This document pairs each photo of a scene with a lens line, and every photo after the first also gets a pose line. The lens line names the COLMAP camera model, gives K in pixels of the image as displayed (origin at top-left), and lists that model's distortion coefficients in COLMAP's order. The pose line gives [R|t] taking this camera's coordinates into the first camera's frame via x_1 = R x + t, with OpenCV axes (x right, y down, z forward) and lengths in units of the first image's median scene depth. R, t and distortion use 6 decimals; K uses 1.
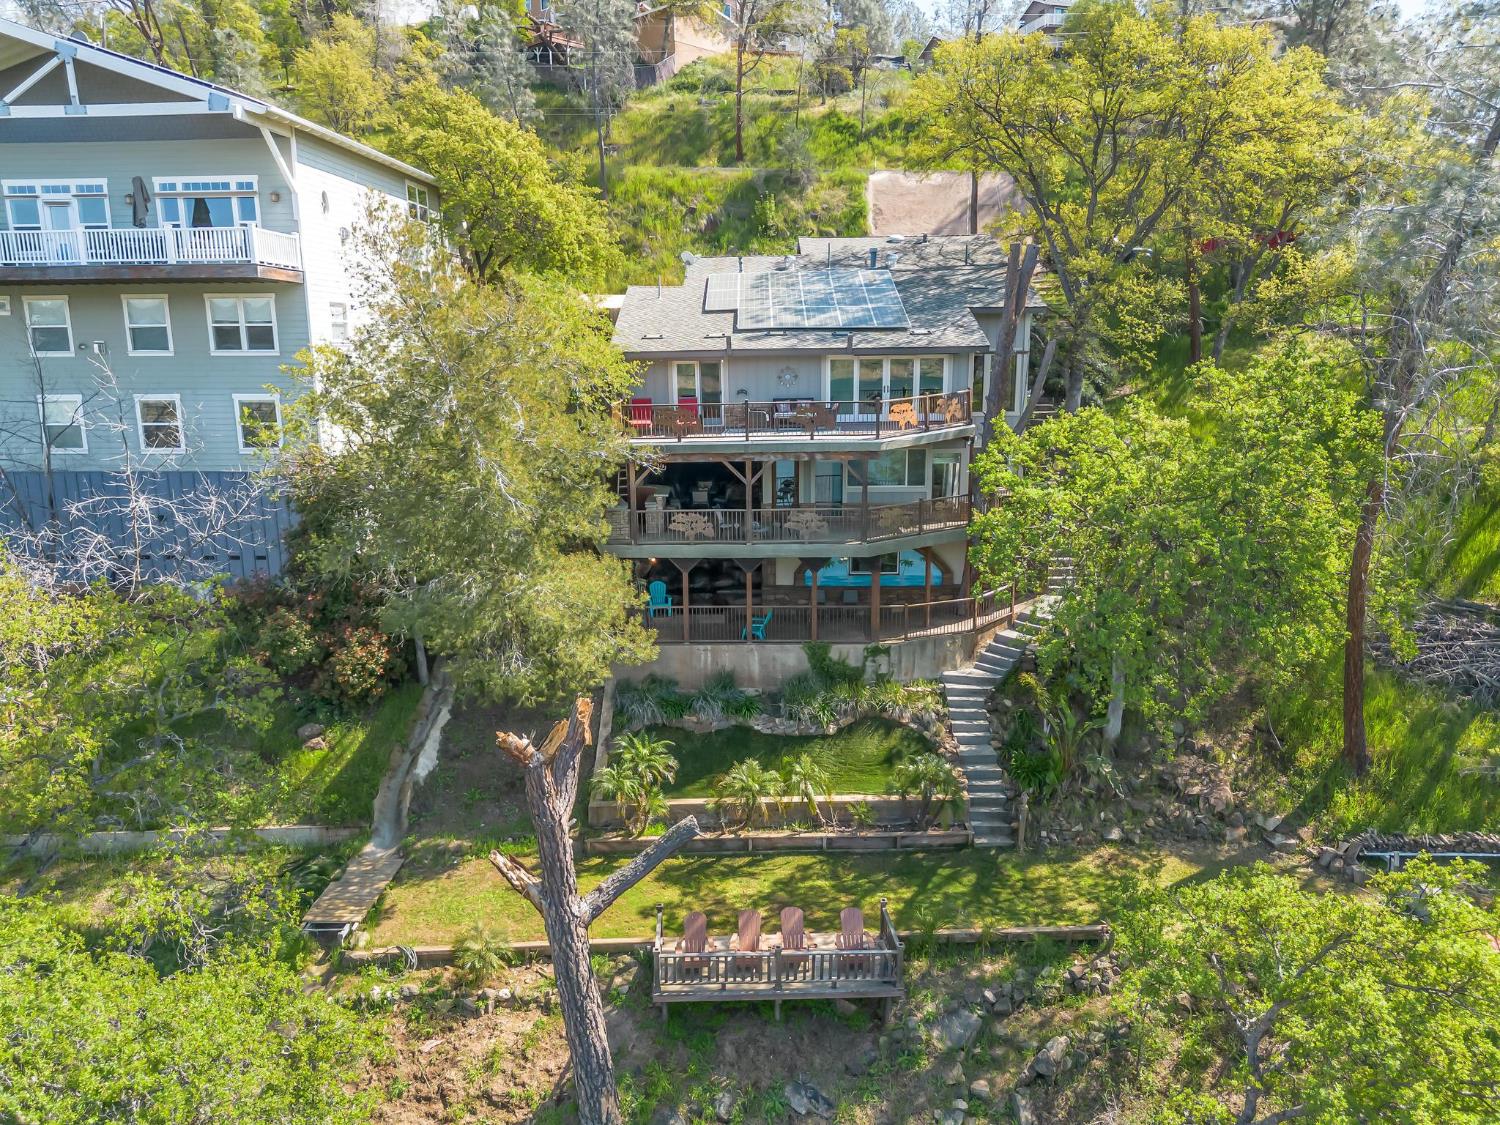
lens RADIAL K [[1062.2, 0, 749.8], [0, 1062.2, 578.6], [0, 0, 1]] dist [0.062949, -0.057651]
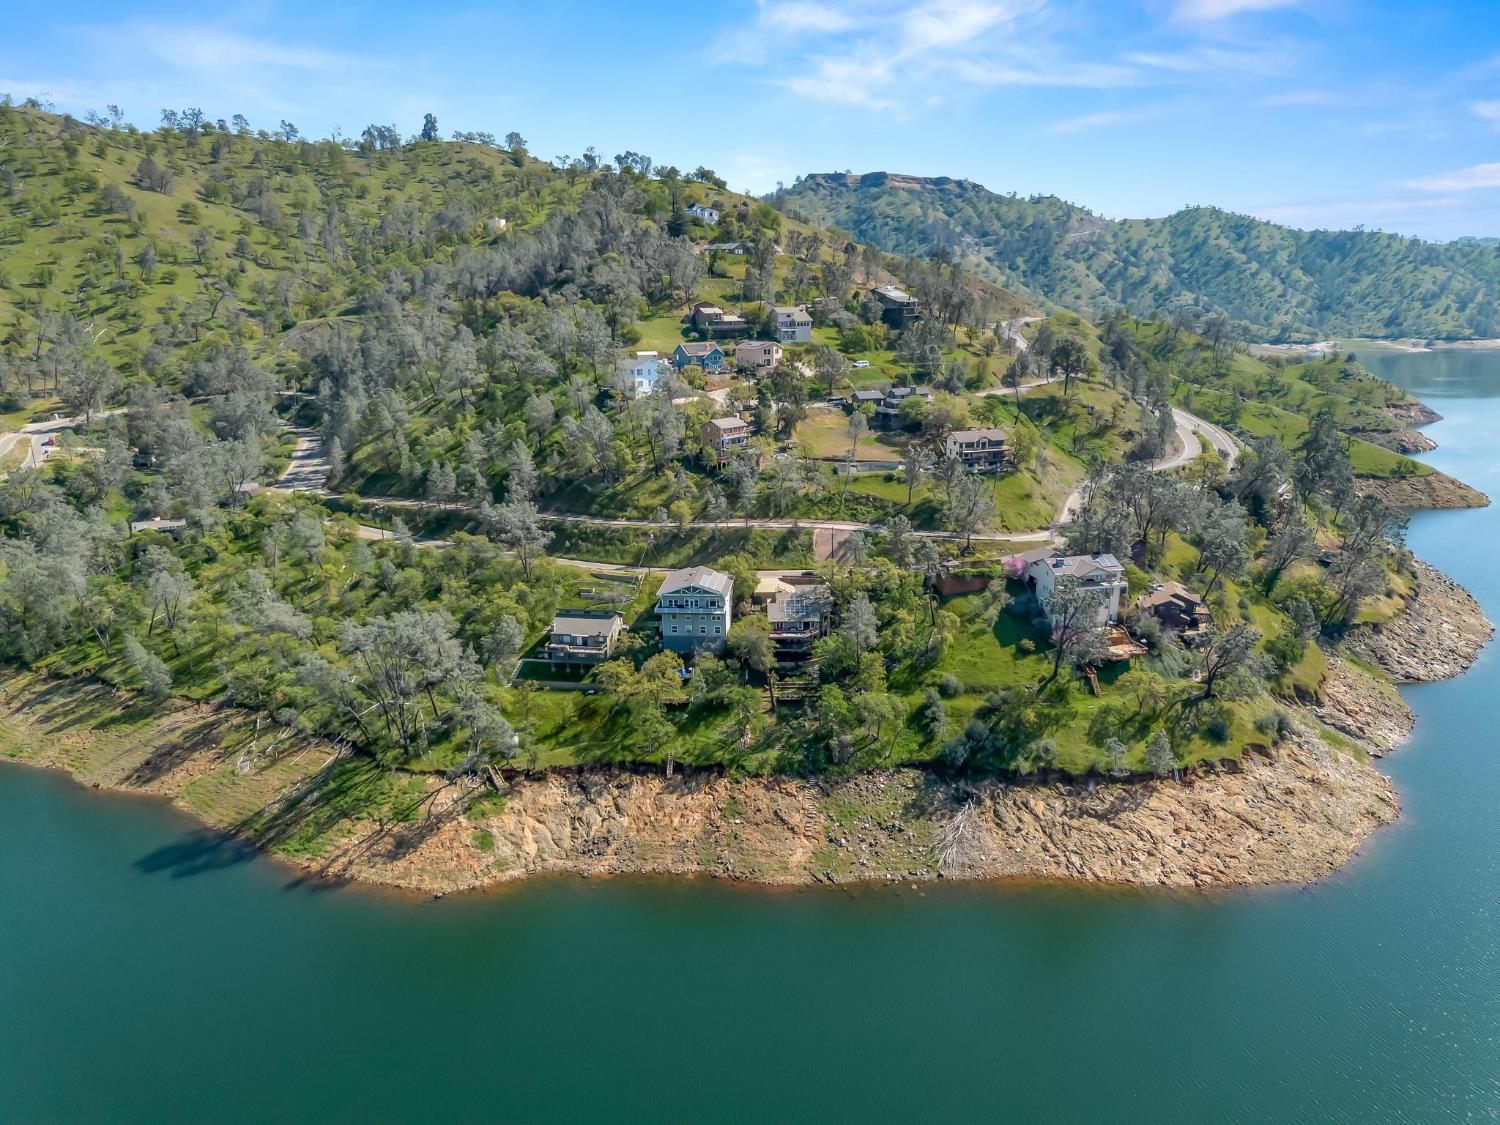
lens RADIAL K [[1062.2, 0, 748.6], [0, 1062.2, 551.0], [0, 0, 1]] dist [0.062949, -0.057651]
pose [[0.999837, -0.003379, -0.017724, -0.132704], [0.003952, 0.999468, 0.032374, -0.917251], [0.017605, -0.032439, 0.999319, -6.139094]]
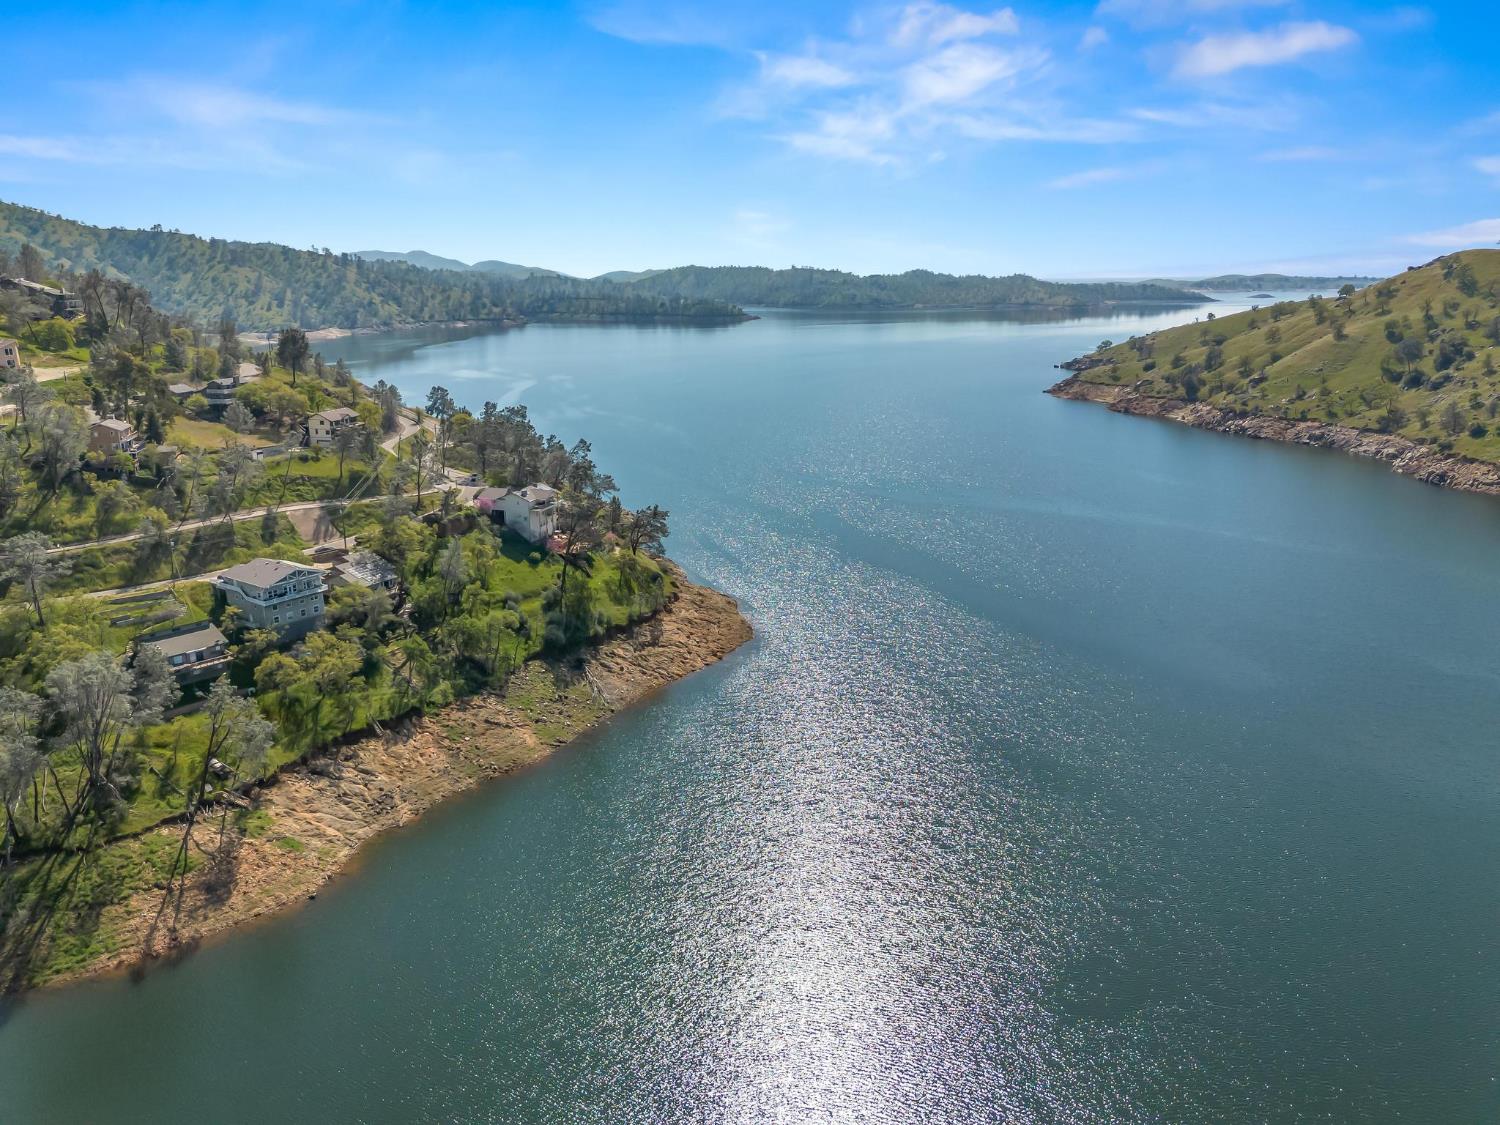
lens RADIAL K [[1062.2, 0, 741.4], [0, 1062.2, 566.0], [0, 0, 1]] dist [0.062949, -0.057651]
pose [[0.526671, -0.223343, 0.820204, -4.993929], [0.181620, 0.972153, 0.148097, -1.011181], [-0.830441, 0.070967, 0.552569, -5.606428]]
